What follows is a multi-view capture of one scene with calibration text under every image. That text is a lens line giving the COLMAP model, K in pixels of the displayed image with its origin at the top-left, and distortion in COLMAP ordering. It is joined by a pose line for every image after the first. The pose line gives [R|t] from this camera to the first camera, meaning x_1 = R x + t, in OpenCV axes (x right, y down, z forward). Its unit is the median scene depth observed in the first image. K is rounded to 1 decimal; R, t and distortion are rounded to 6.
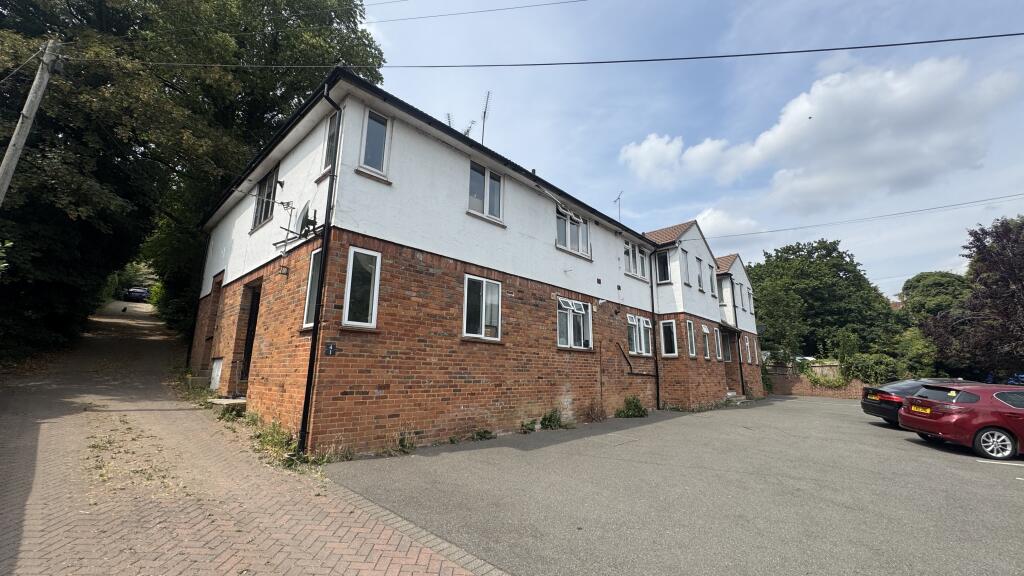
lens RADIAL K [[411.5, 0, 512.3], [0, 411.5, 289.0], [0, 0, 1]] dist [0.003160, 0.000255]
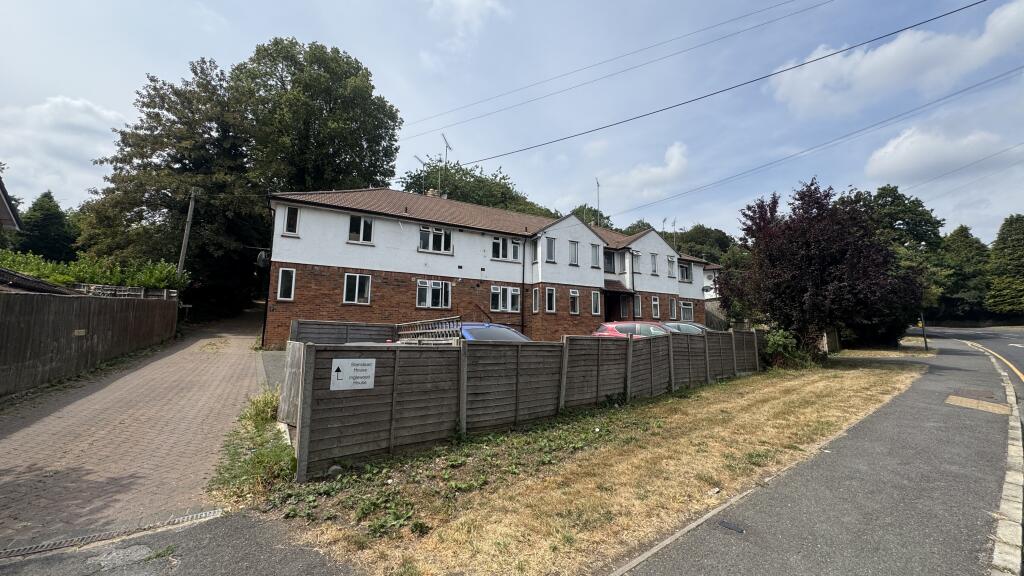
lens RADIAL K [[411.5, 0, 511.9], [0, 411.5, 286.1], [0, 0, 1]] dist [0.003160, 0.000255]
pose [[0.946695, -0.048683, -0.318431, 1.051059], [0.068712, 0.996282, 0.051963, -0.017003], [0.314718, -0.071073, 0.946521, -0.559787]]
